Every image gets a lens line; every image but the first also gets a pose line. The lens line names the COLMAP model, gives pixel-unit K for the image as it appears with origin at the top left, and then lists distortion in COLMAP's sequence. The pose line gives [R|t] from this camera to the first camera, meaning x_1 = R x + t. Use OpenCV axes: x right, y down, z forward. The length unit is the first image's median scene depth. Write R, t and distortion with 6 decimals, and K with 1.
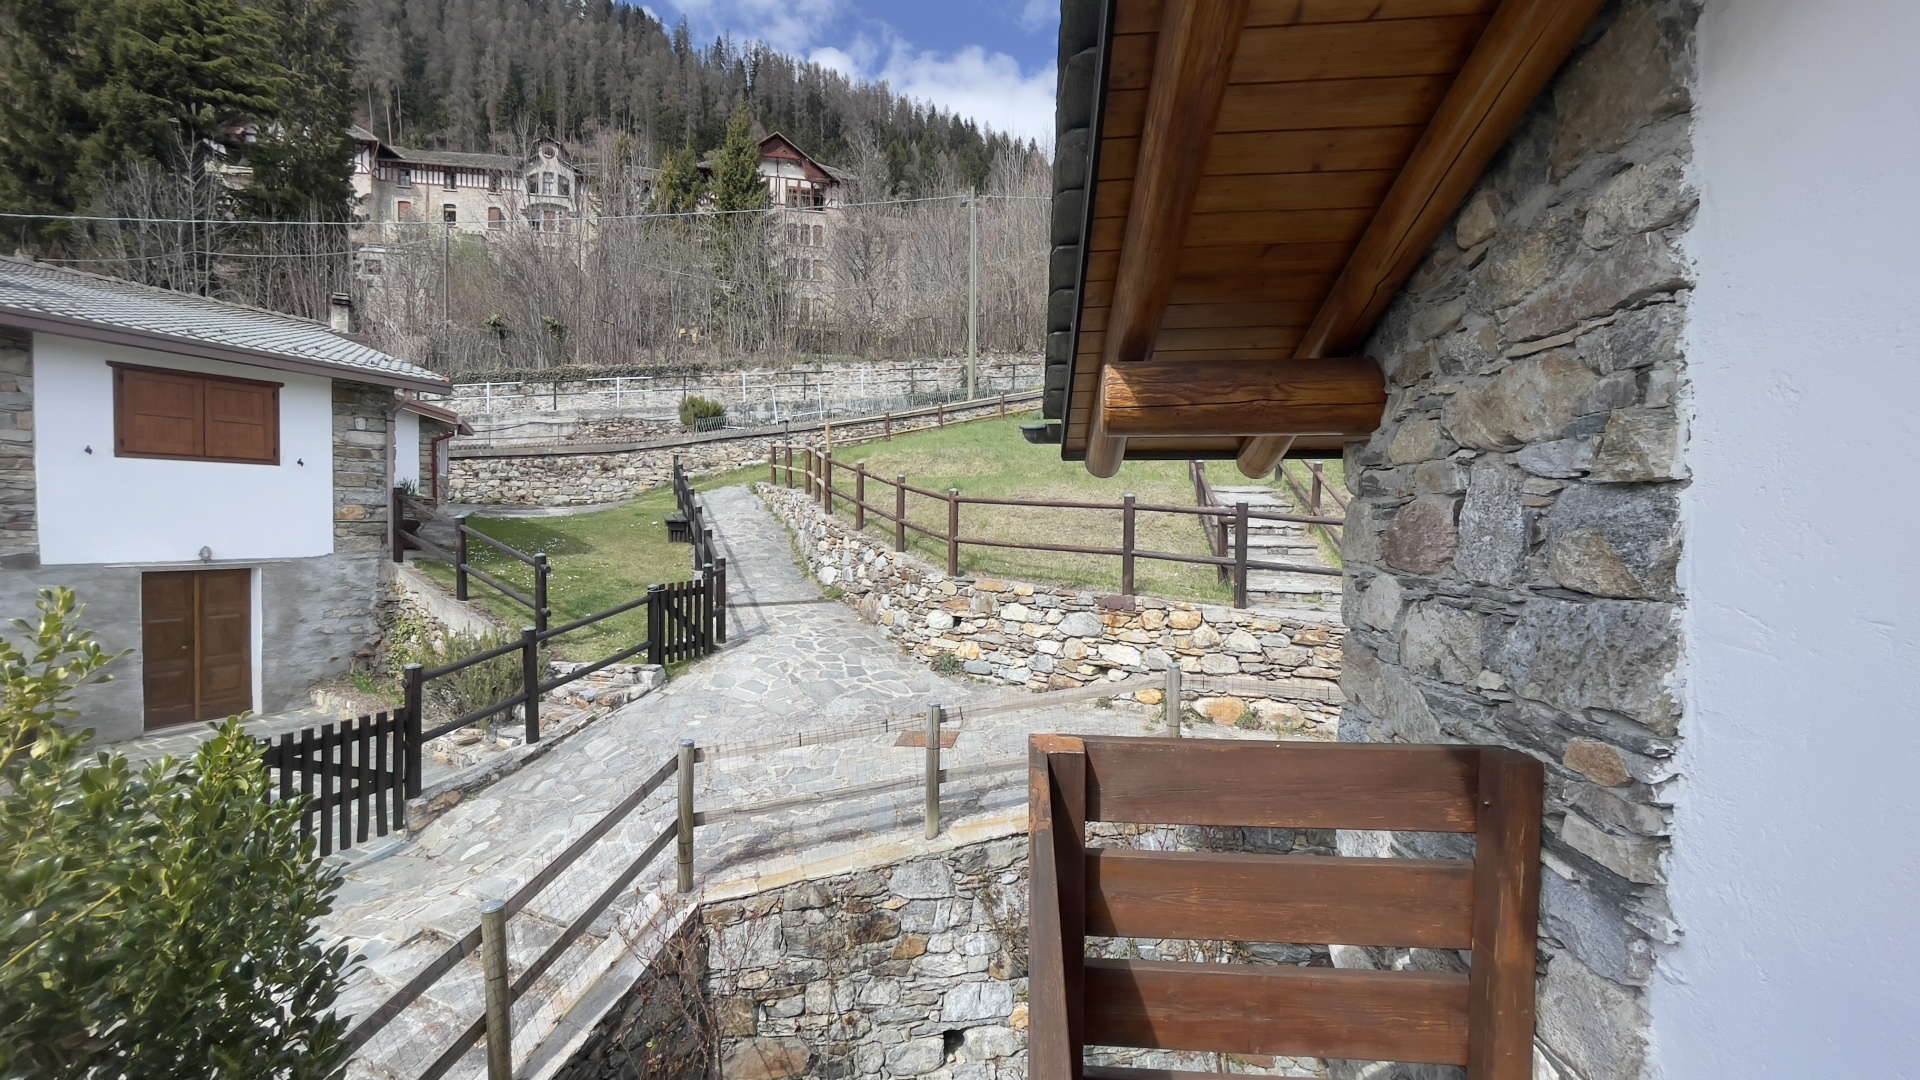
lens RADIAL K [[785.2, 0, 960.0], [0, 785.2, 540.0], [0, 0, 1]] dist [-0.033736, 0.015860]
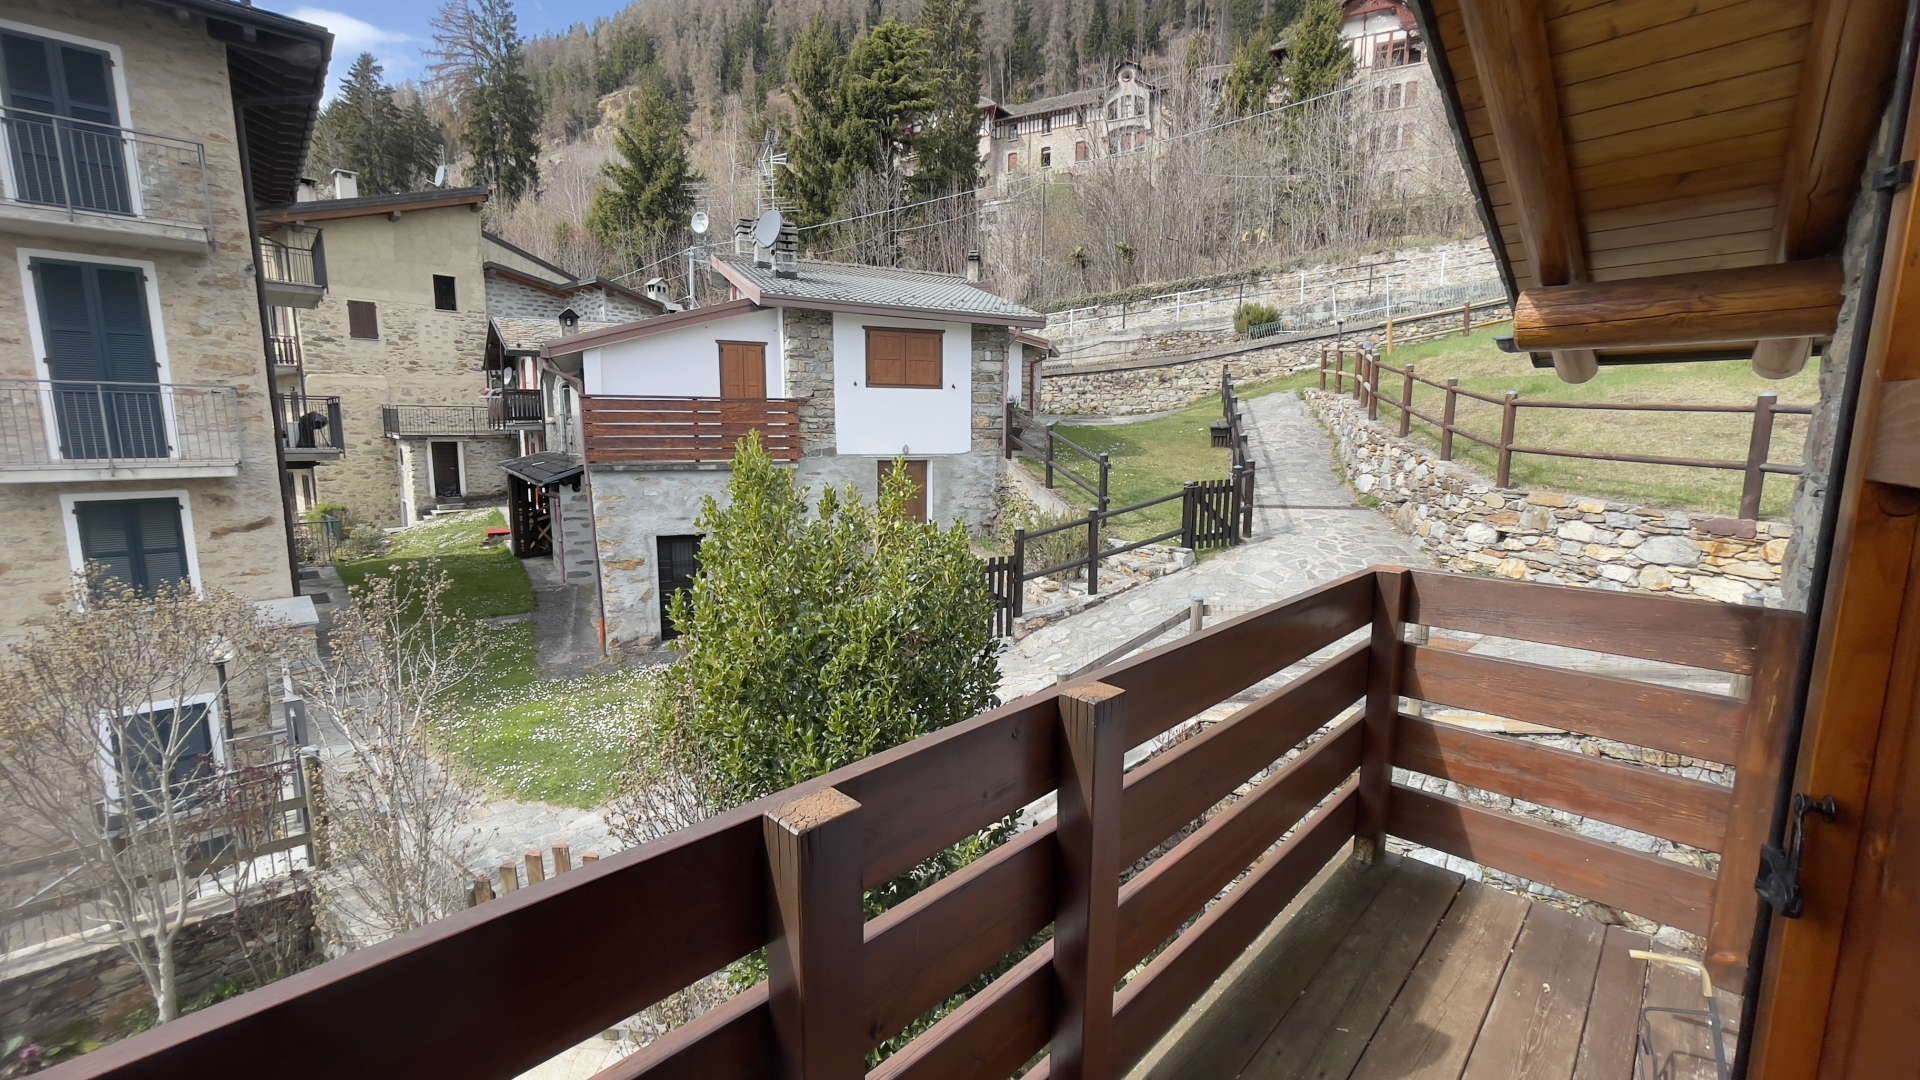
lens RADIAL K [[777.8, 0, 960.0], [0, 777.8, 540.0], [0, 0, 1]] dist [-0.014659, -0.000113]
pose [[0.776064, 0.088774, -0.624374, 0.056527], [-0.014839, 0.992339, 0.122647, 0.004059], [0.630479, -0.085917, 0.771437, -0.094093]]
